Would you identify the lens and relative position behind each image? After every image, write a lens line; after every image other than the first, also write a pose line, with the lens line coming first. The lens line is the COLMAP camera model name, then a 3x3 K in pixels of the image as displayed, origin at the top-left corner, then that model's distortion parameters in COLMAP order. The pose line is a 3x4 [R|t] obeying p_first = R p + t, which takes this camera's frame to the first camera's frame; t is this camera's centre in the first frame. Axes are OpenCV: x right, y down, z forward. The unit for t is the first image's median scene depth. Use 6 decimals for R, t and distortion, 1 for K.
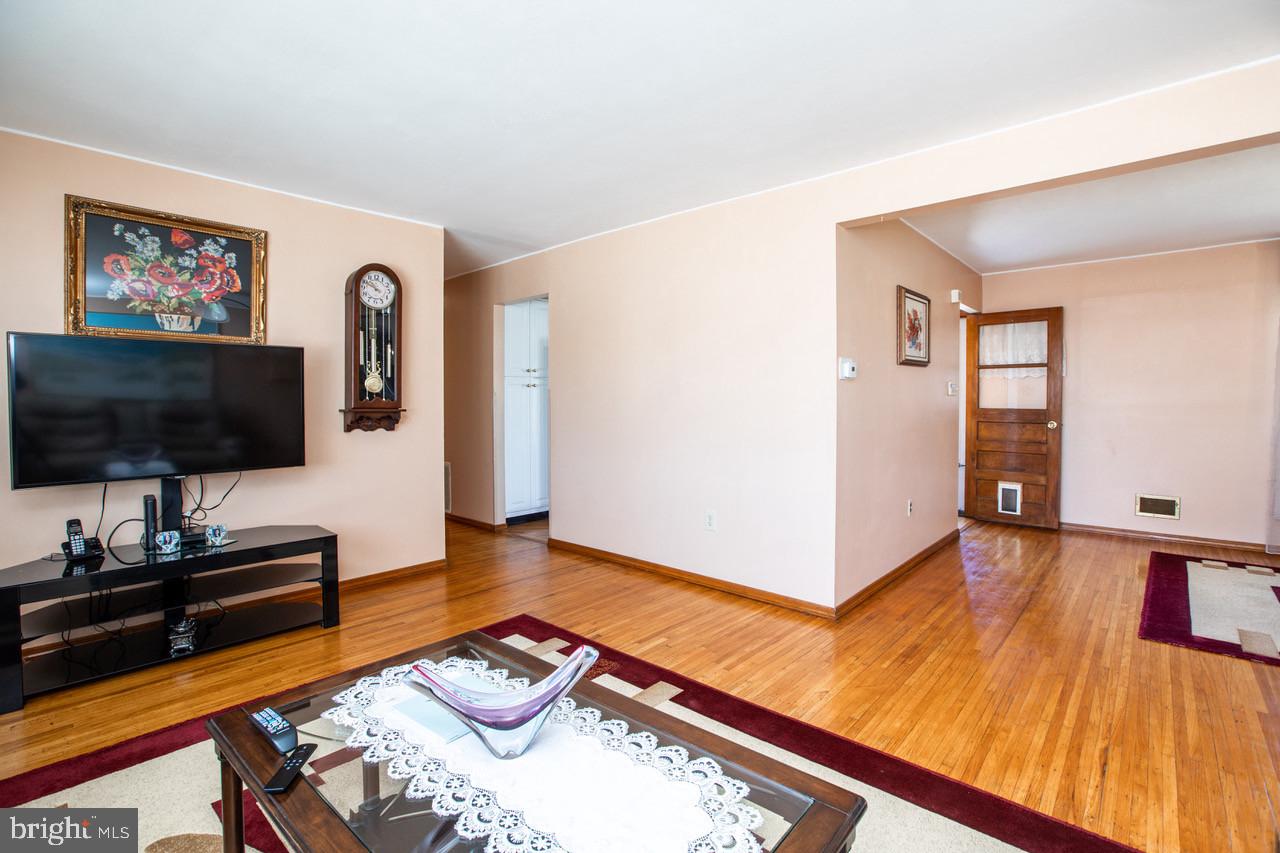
lens RADIAL K [[591.5, 0, 634.8], [0, 591.5, 398.6], [0, 0, 1]] dist [-0.021939, 0.000337]
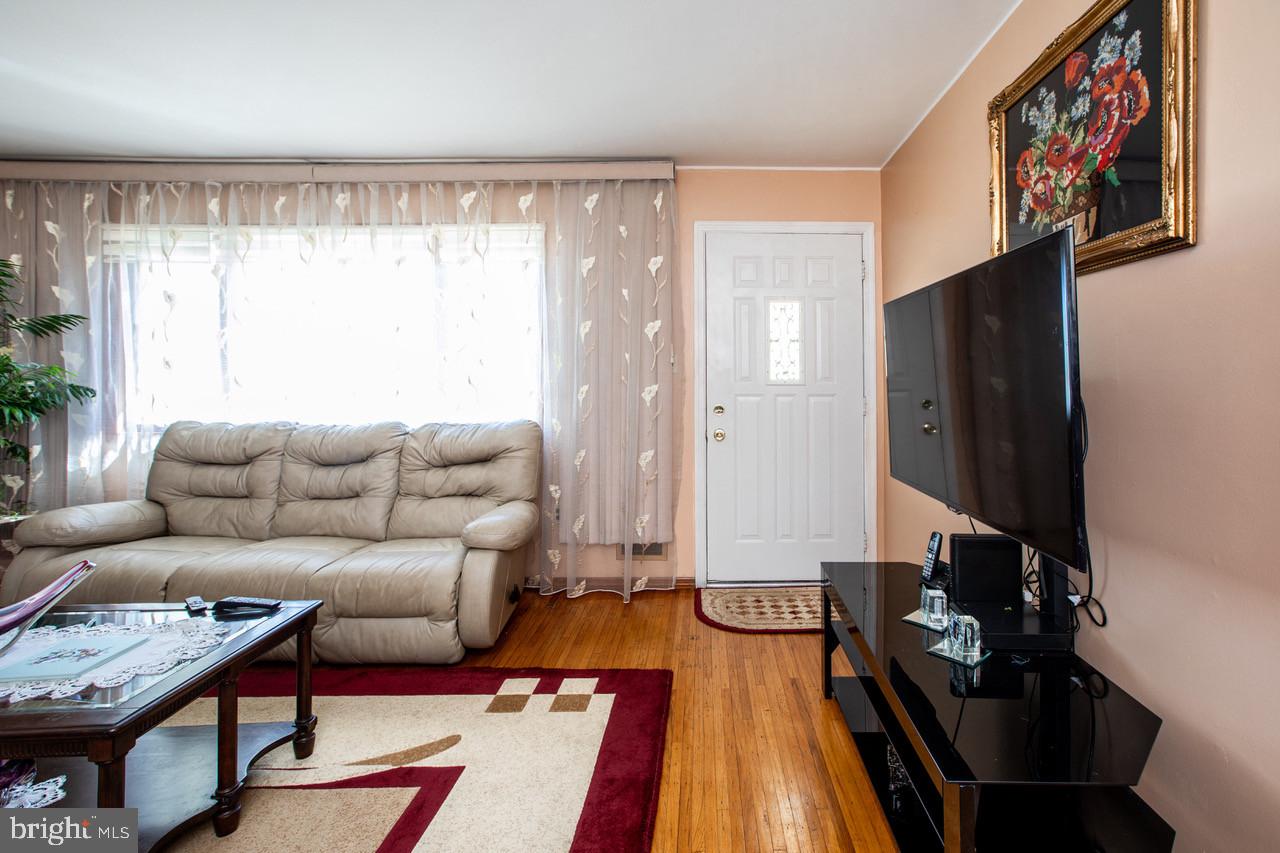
lens RADIAL K [[591.2, 0, 704.8], [0, 591.2, 370.4], [0, 0, 1]] dist [-0.023470, 0.012250]
pose [[-0.732486, -0.006147, -0.680754, -0.178102], [0.002078, 0.999934, -0.011266, 0.000827], [0.680778, -0.009666, -0.732426, 1.144764]]
